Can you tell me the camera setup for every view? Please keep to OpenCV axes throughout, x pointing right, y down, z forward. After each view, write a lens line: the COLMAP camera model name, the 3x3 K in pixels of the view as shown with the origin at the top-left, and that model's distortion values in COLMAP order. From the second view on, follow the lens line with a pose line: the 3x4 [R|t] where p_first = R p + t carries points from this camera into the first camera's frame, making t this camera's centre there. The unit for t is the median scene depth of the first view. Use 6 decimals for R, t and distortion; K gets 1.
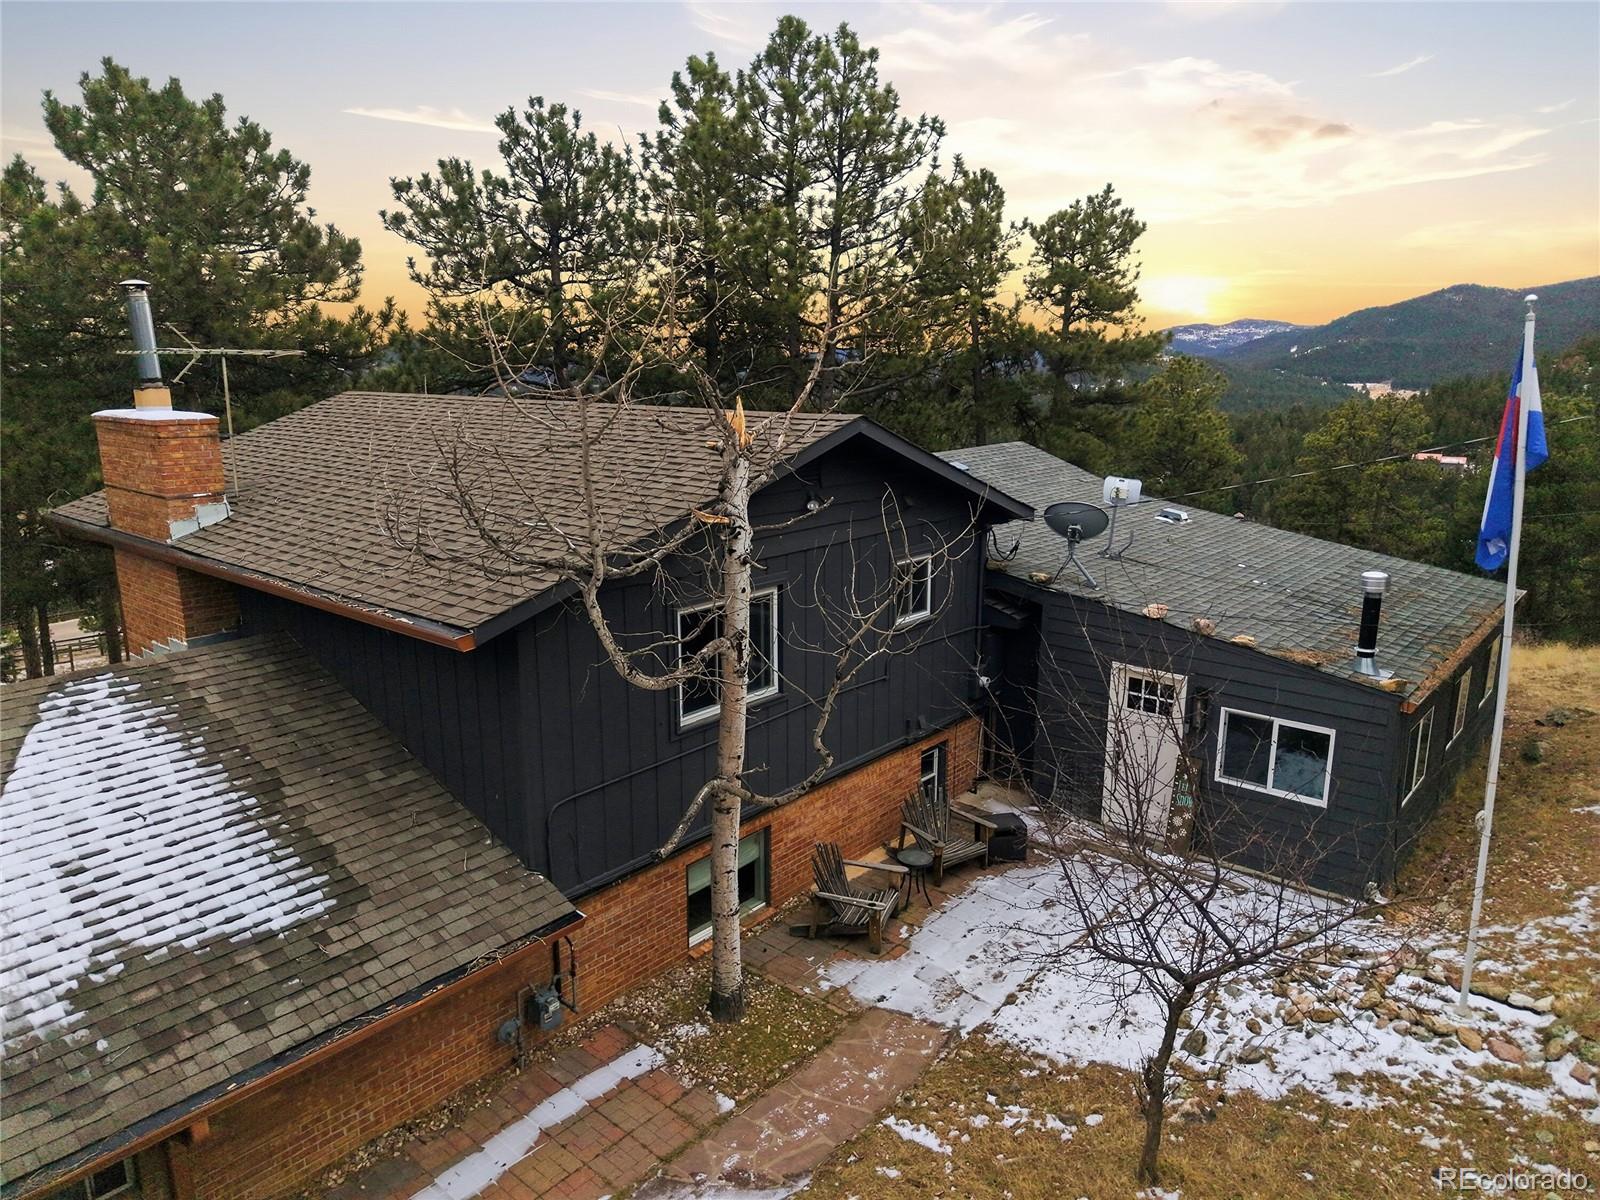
lens RADIAL K [[1079.2, 0, 789.9], [0, 1079.2, 602.6], [0, 0, 1]] dist [0.024761, -0.023415]
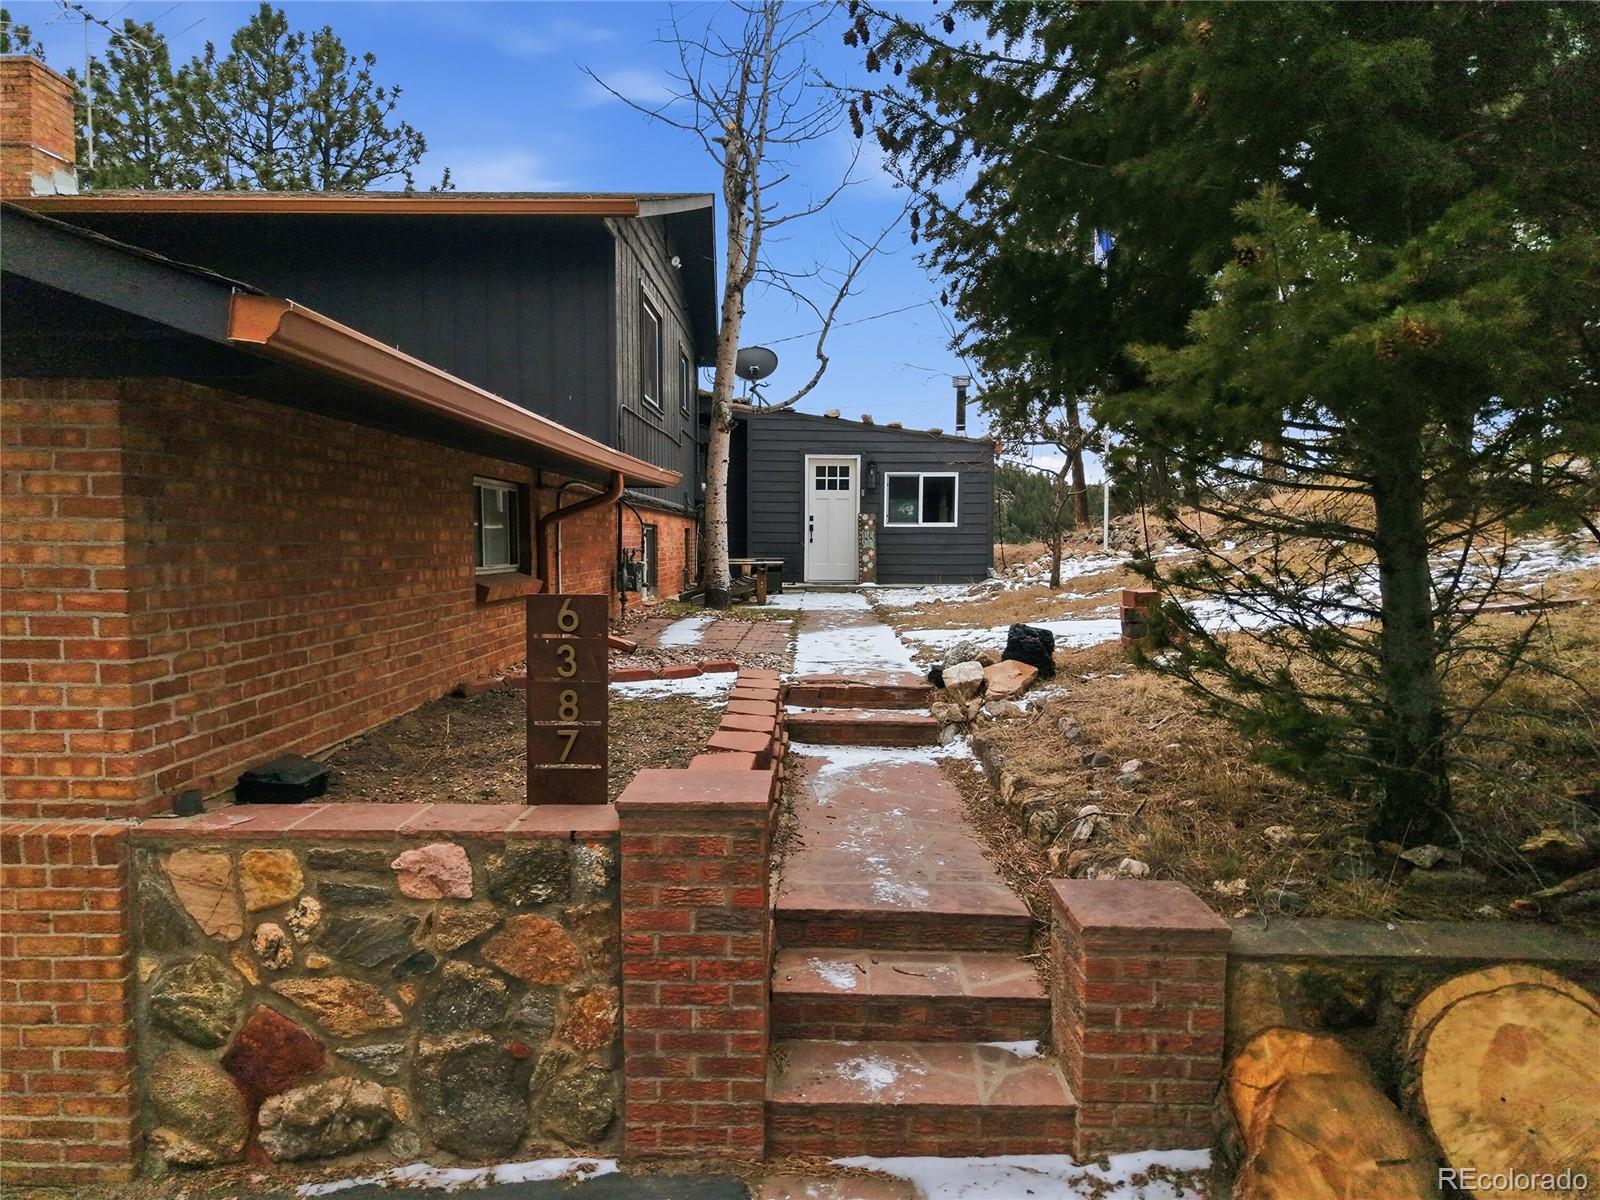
lens RADIAL K [[1079.2, 0, 786.8], [0, 1079.2, 640.2], [0, 0, 1]] dist [0.024761, -0.023415]
pose [[0.771549, -0.051012, 0.634122, -0.422033], [0.135449, 0.987097, -0.085396, 0.282783], [-0.621584, 0.151779, 0.768503, 0.002014]]
